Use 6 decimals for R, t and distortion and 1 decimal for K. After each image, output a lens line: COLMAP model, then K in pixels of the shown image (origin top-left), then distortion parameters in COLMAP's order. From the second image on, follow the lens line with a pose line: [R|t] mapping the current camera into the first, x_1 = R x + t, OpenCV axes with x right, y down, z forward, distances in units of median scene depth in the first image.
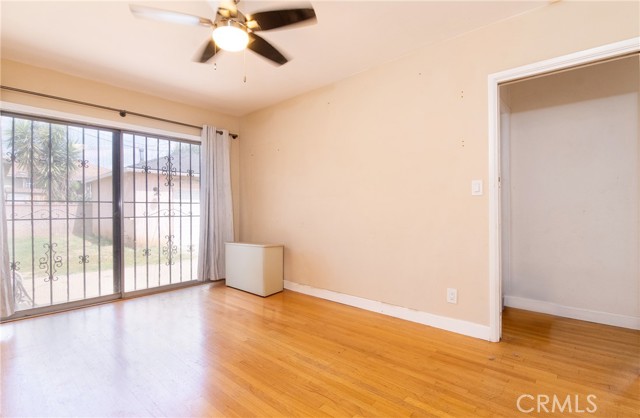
lens RADIAL K [[301.8, 0, 320.0], [0, 301.8, 209.0], [0, 0, 1]] dist [-0.002717, -0.000206]
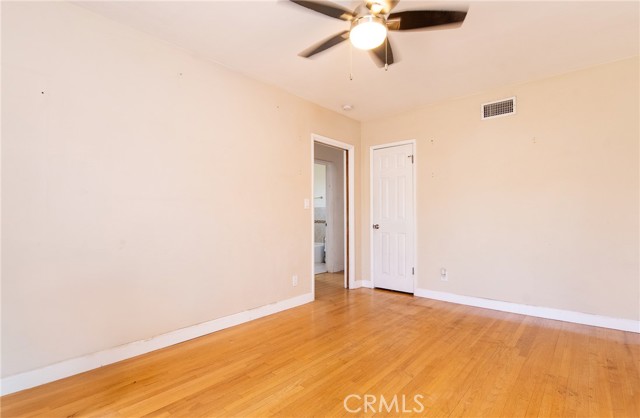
lens RADIAL K [[309.6, 0, 320.2], [0, 309.6, 215.3], [0, 0, 1]] dist [-0.007791, -0.001290]
pose [[-0.022746, 0.018455, 0.999571, -0.994543], [0.004472, 0.999821, -0.018358, 0.014509], [-0.999731, 0.004053, -0.022824, 0.927188]]
